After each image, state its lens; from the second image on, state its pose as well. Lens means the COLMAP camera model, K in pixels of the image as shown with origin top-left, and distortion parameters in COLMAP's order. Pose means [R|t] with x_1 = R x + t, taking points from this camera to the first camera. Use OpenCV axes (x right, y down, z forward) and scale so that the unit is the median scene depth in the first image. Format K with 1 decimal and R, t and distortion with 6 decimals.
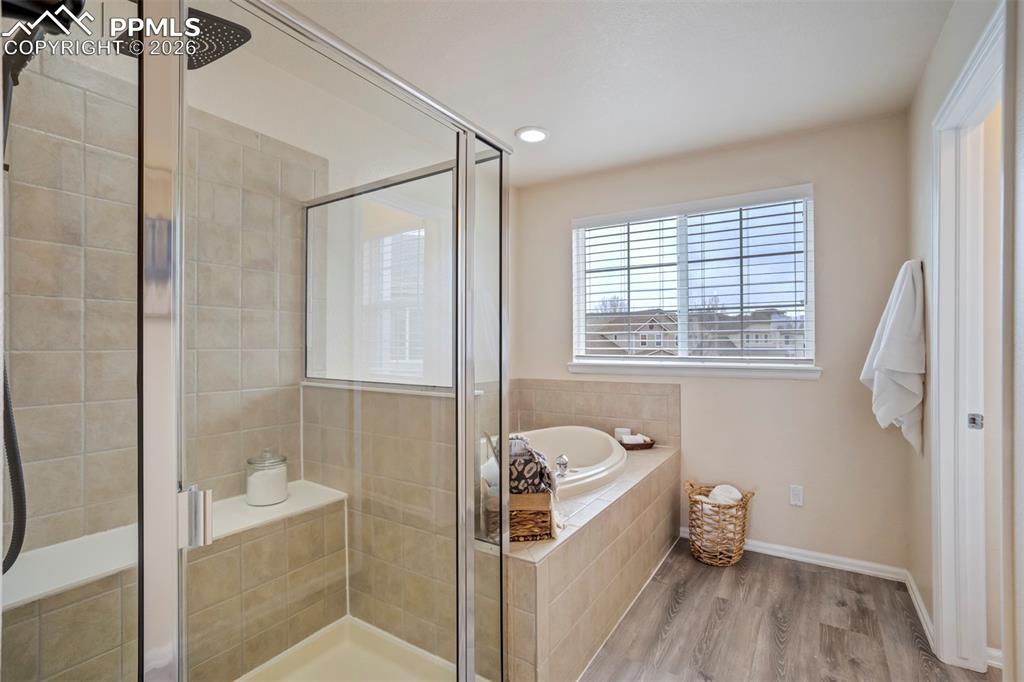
lens RADIAL K [[483.3, 0, 511.0], [0, 483.3, 341.6], [0, 0, 1]] dist [-0.030329, 0.014735]
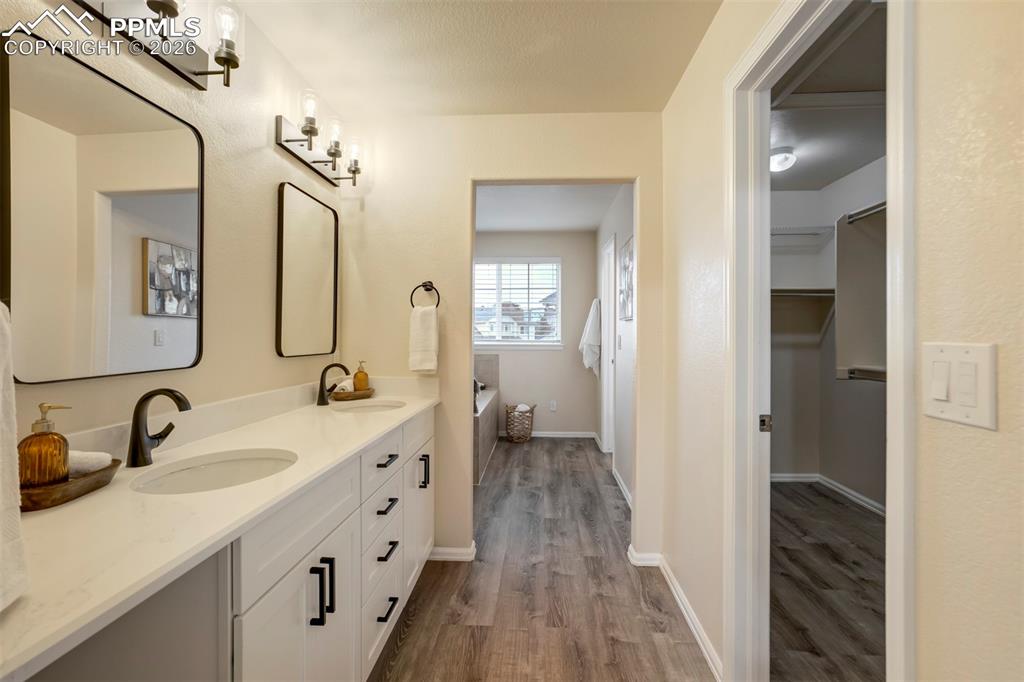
lens RADIAL K [[483.3, 0, 510.7], [0, 483.3, 336.7], [0, 0, 1]] dist [-0.030329, 0.014735]
pose [[0.874230, 0.001023, 0.485511, -0.615833], [-0.006572, 0.999931, 0.009726, 0.000678], [-0.485468, -0.011693, 0.874176, -0.786236]]
